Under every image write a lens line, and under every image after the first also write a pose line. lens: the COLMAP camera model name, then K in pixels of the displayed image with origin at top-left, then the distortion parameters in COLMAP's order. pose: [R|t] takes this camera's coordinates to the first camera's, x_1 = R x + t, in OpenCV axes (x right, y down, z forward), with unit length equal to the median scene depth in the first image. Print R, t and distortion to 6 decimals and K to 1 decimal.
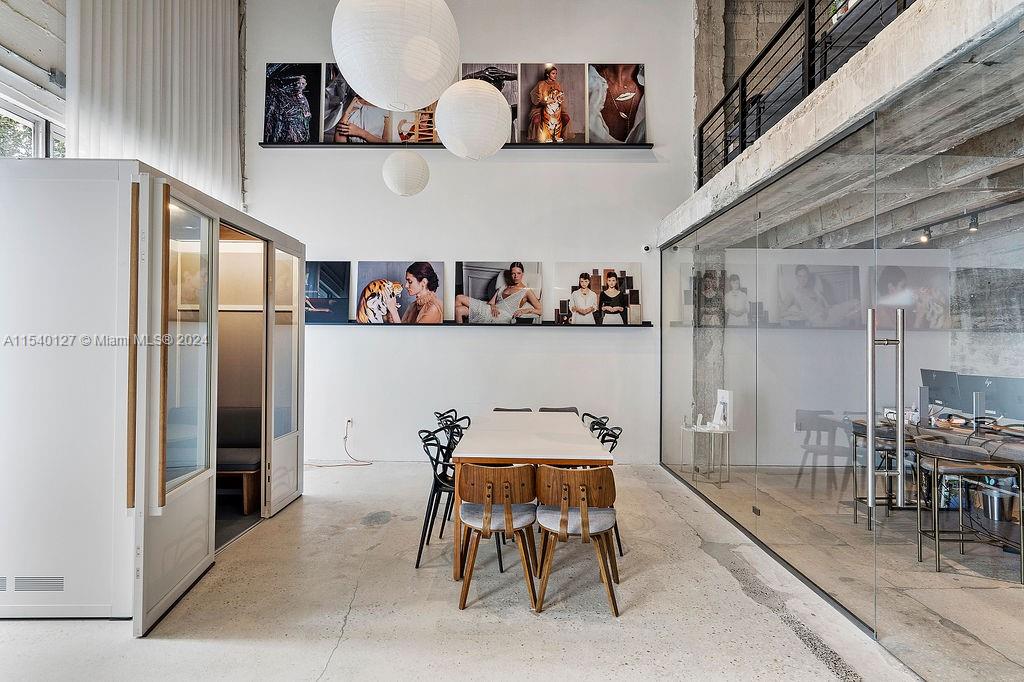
lens RADIAL K [[553.2, 0, 499.3], [0, 553.2, 336.5], [0, 0, 1]] dist [0.005699, -0.001744]
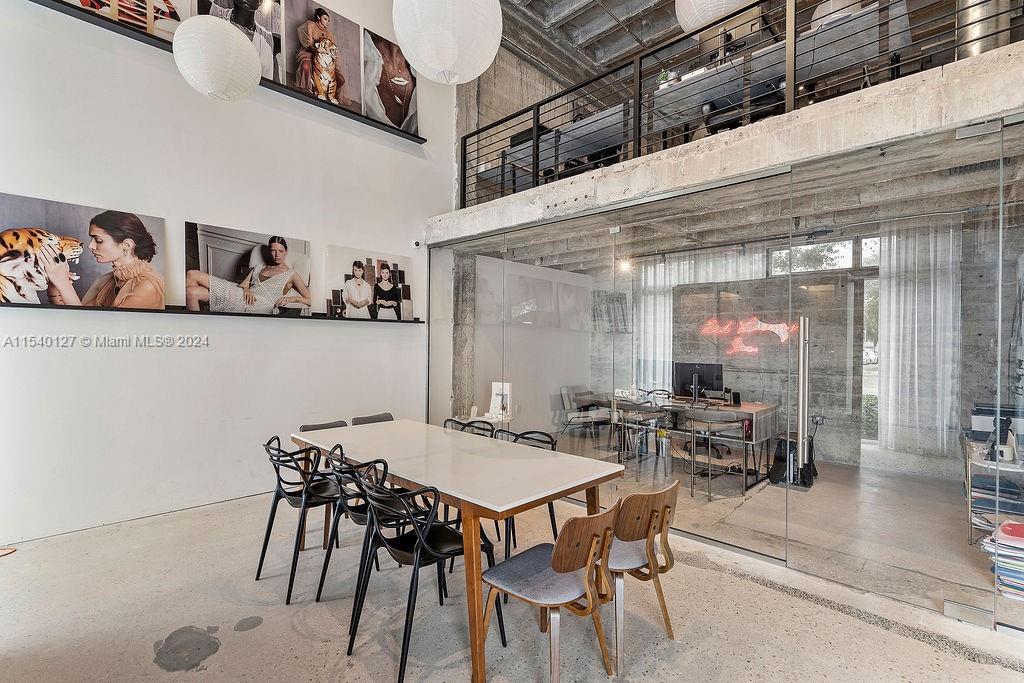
lens RADIAL K [[478.6, 0, 510.0], [0, 478.6, 339.1], [0, 0, 1]] dist [-0.000119, 0.001250]
pose [[0.674645, 0.003027, 0.738136, -0.251999], [-0.013755, 0.999870, 0.008472, 0.001265], [-0.738014, -0.015869, 0.674599, 0.298856]]
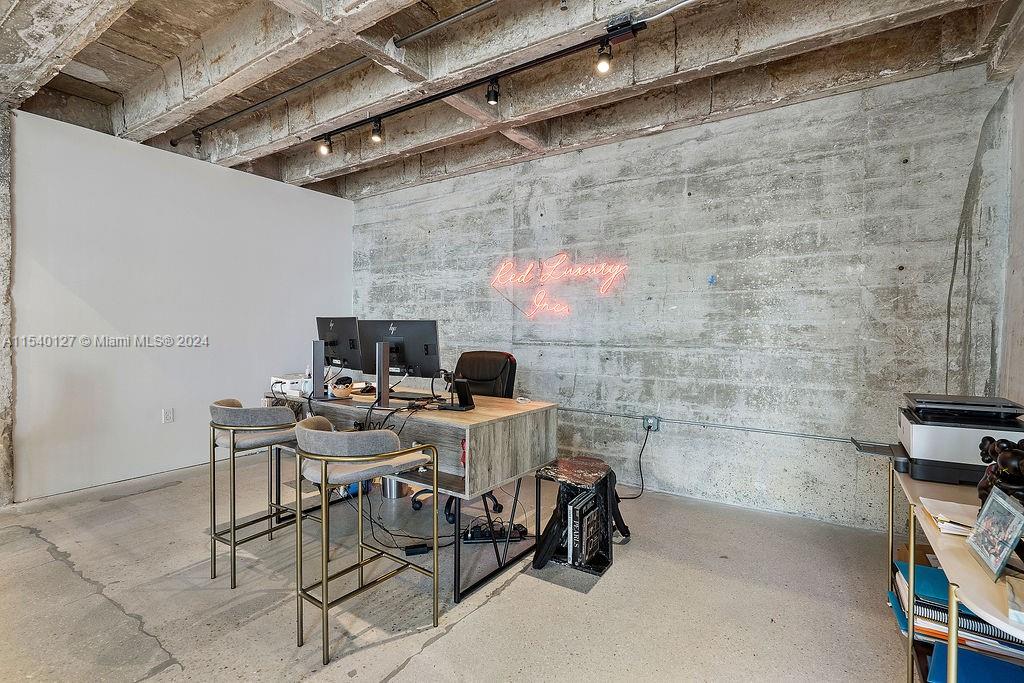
lens RADIAL K [[478.6, 0, 517.6], [0, 478.6, 338.3], [0, 0, 1]] dist [-0.000119, 0.001250]
pose [[0.533104, -0.014272, 0.845929, 0.266318], [-0.016669, 0.999486, 0.027368, 0.045256], [-0.845885, -0.028691, 0.532592, 0.320543]]
